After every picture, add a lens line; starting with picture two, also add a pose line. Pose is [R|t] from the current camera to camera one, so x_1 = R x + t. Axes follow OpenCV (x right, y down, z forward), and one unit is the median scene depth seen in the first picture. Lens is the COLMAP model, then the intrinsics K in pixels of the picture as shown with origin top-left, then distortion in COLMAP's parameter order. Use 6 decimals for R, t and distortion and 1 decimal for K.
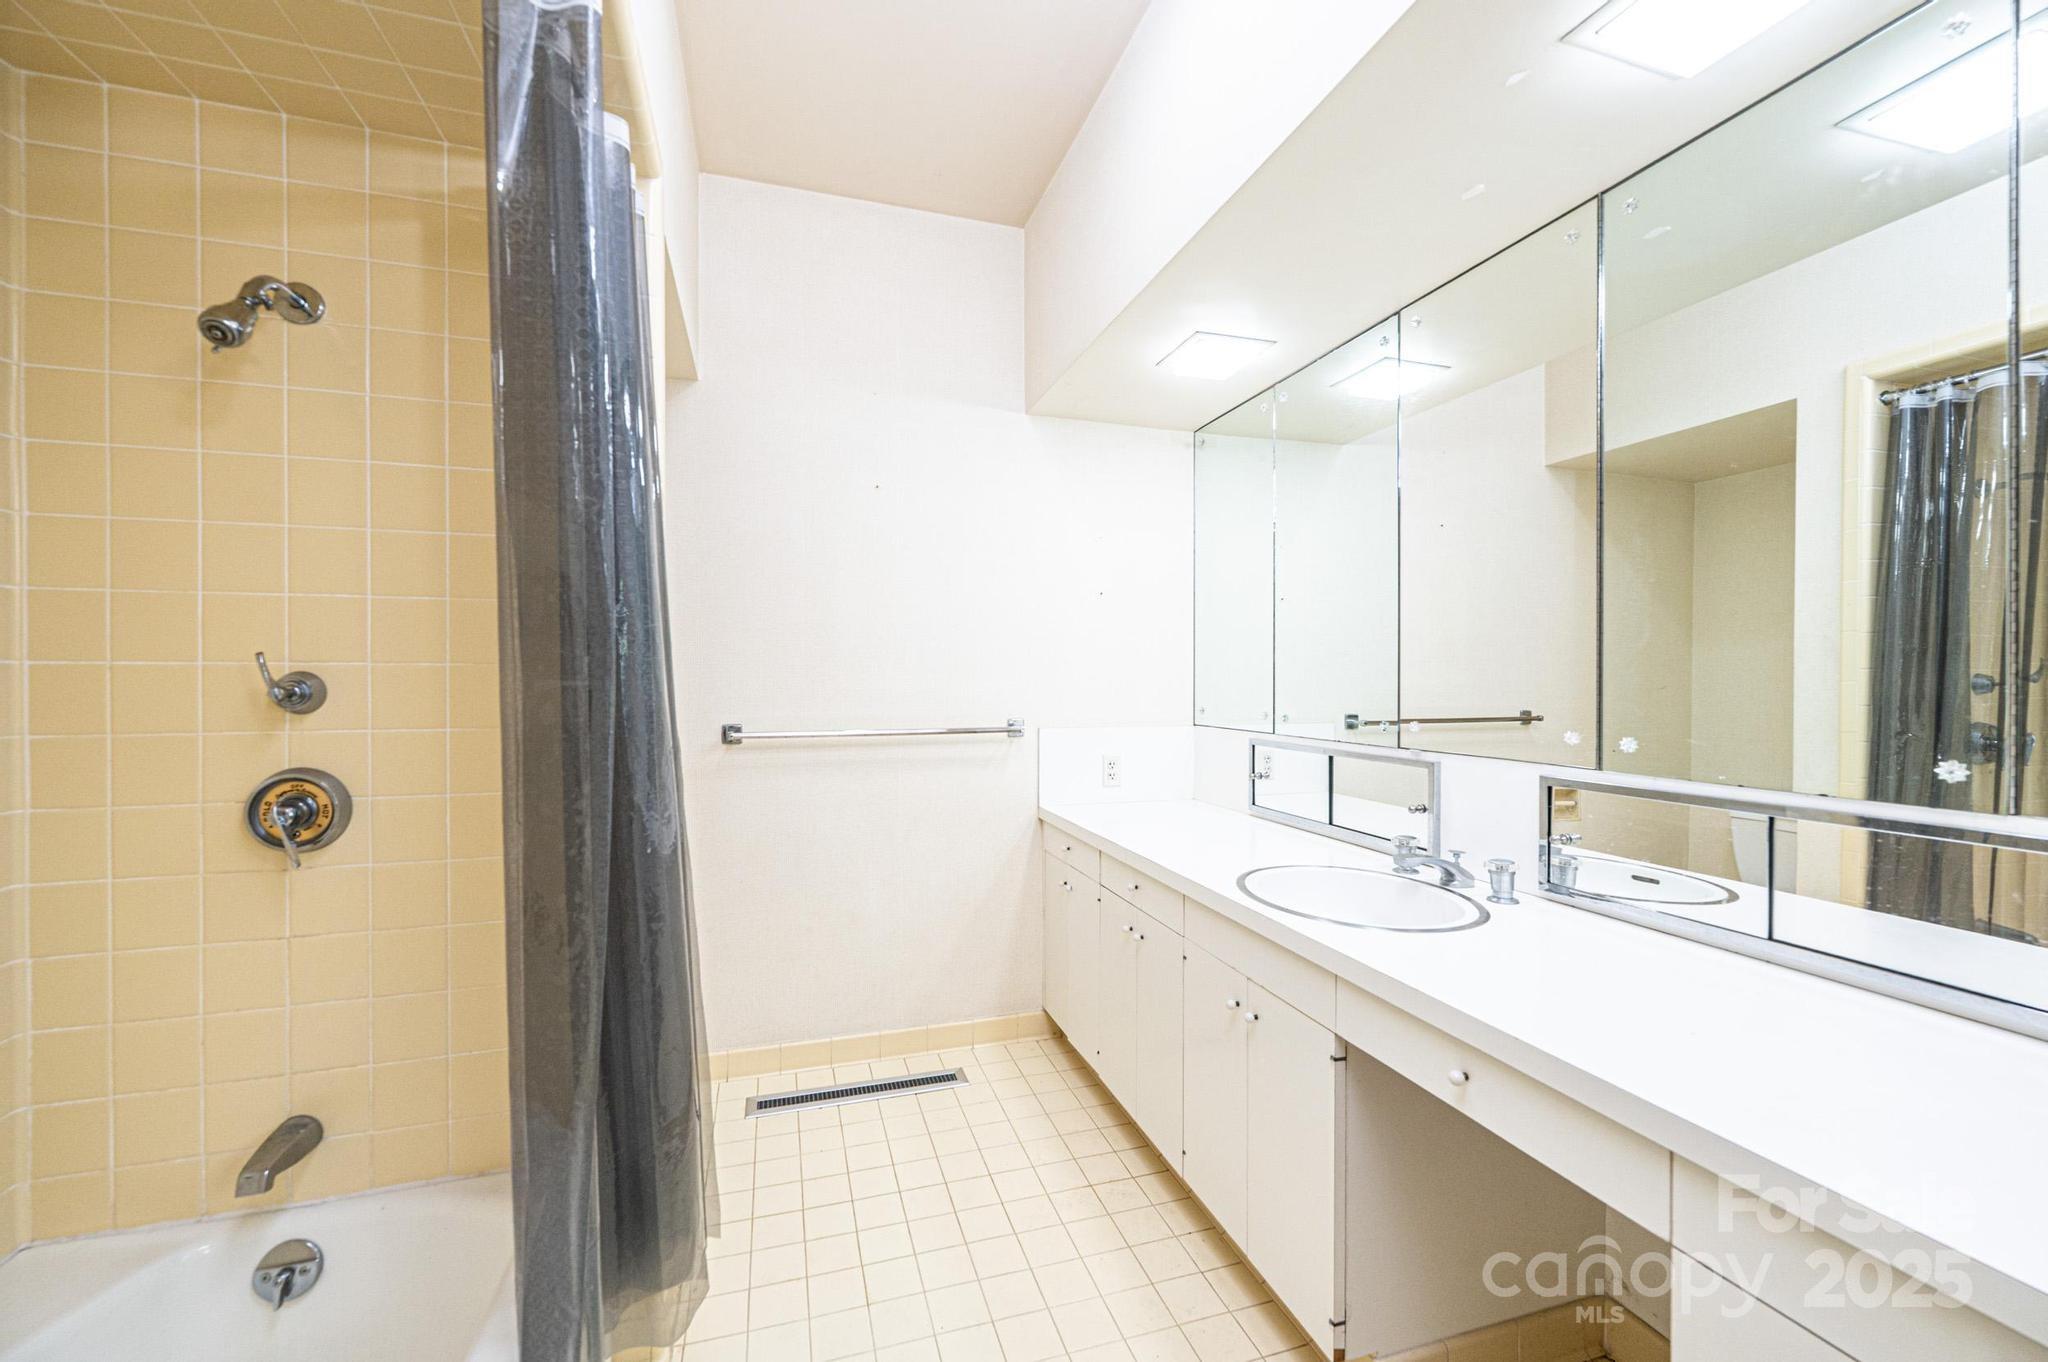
lens RADIAL K [[816.5, 0, 1026.5], [0, 816.5, 679.0], [0, 0, 1]] dist [-0.003128, -0.000471]
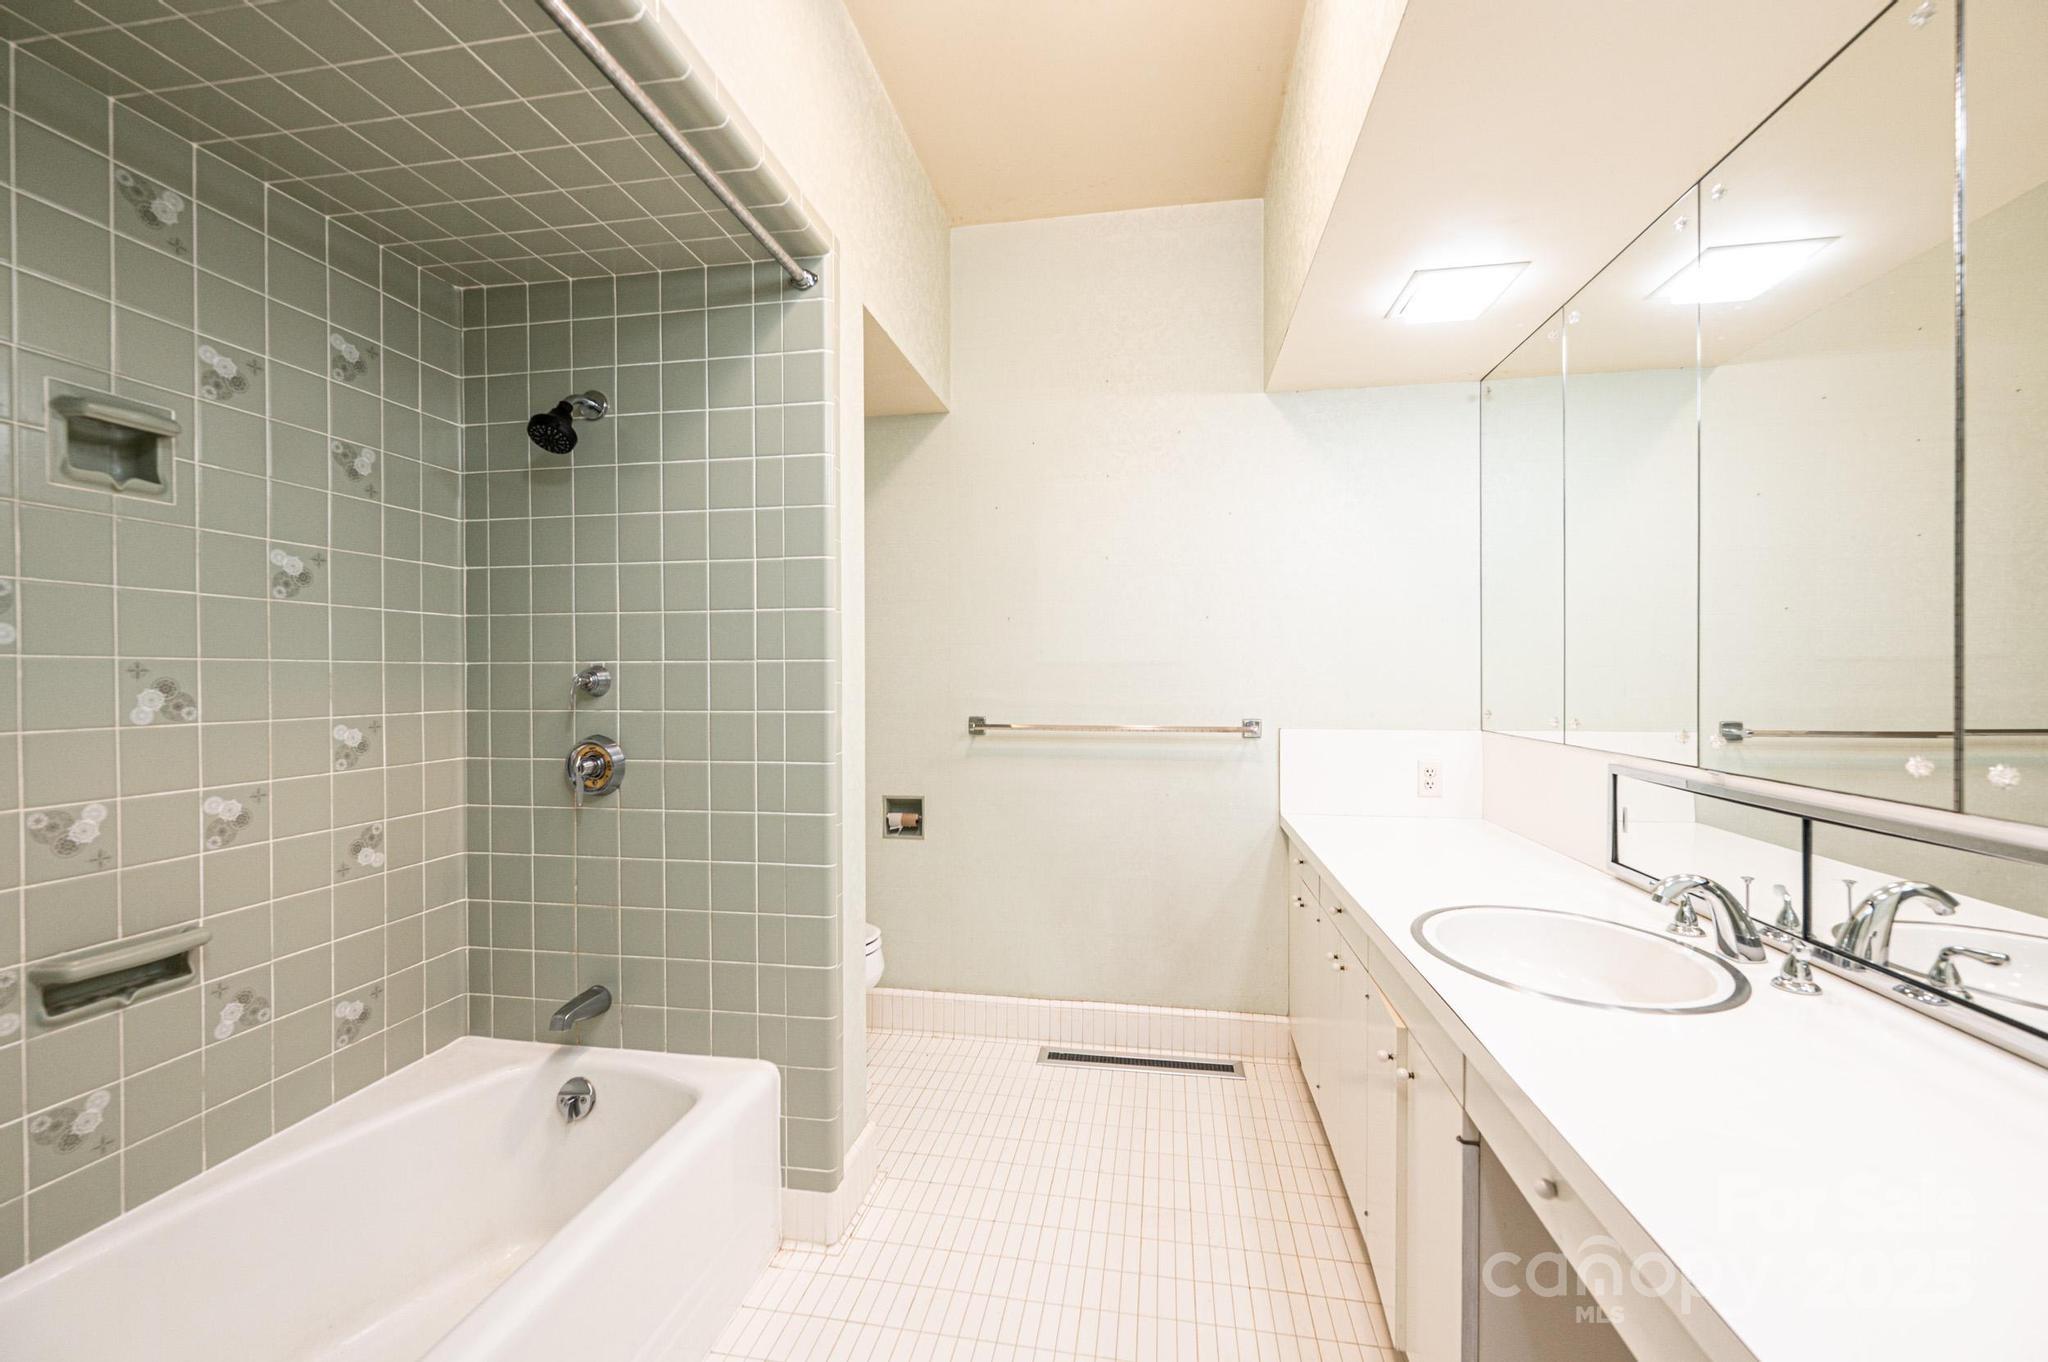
lens RADIAL K [[816.5, 0, 1025.7], [0, 816.5, 684.1], [0, 0, 1]] dist [-0.003128, -0.000471]
pose [[0.894506, 0.003006, -0.447047, 0.207751], [0.002339, 0.999932, 0.011403, -0.002099], [0.447051, -0.011245, 0.894438, 0.045988]]
